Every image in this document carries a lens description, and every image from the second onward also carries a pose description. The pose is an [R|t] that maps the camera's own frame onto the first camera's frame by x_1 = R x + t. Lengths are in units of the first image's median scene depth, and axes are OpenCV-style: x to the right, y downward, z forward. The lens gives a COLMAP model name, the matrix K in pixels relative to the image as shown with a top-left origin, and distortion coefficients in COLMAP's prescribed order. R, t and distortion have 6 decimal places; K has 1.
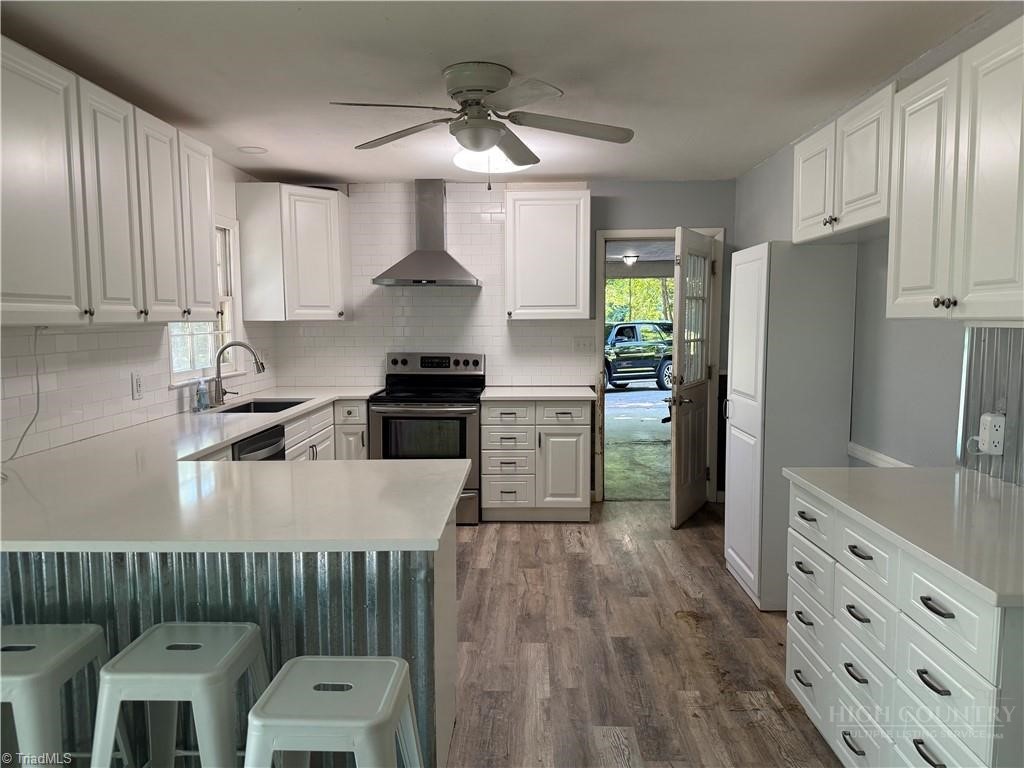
lens RADIAL K [[737.2, 0, 506.7], [0, 737.2, 383.9], [0, 0, 1]] dist [0.096497, -0.104437]
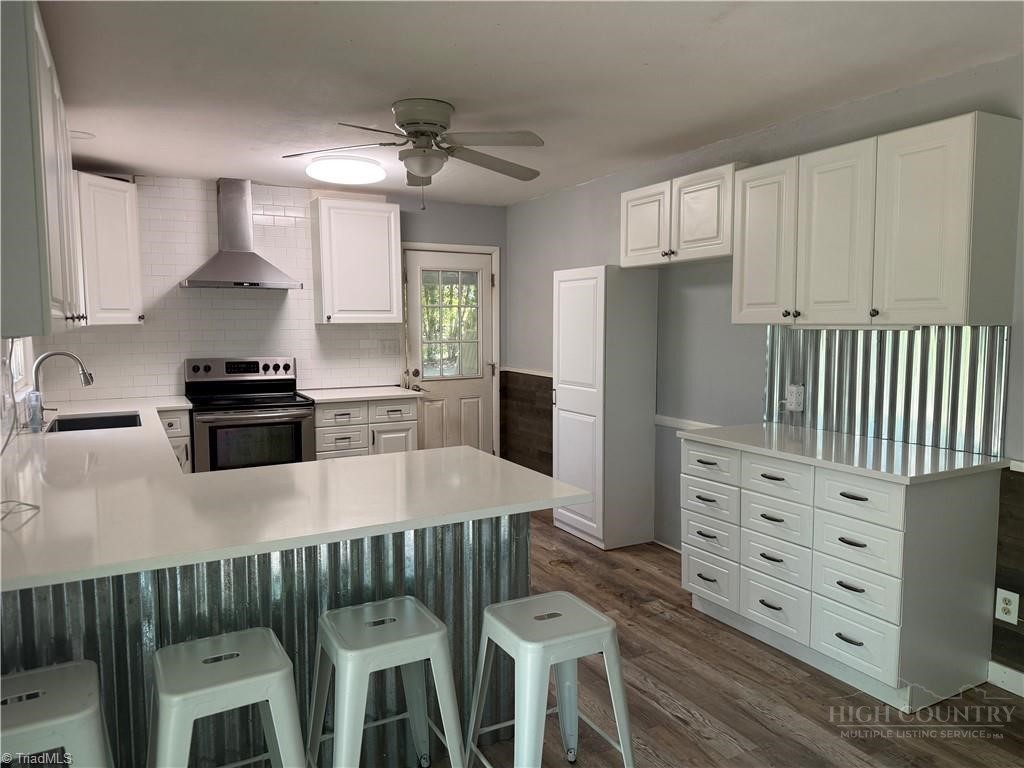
lens RADIAL K [[737.2, 0, 511.7], [0, 737.2, 381.6], [0, 0, 1]] dist [0.096497, -0.104437]
pose [[0.868305, -0.041834, 0.494264, -0.340279], [0.045017, 0.998971, 0.005467, -0.001063], [-0.493984, 0.017503, 0.869295, -0.027129]]
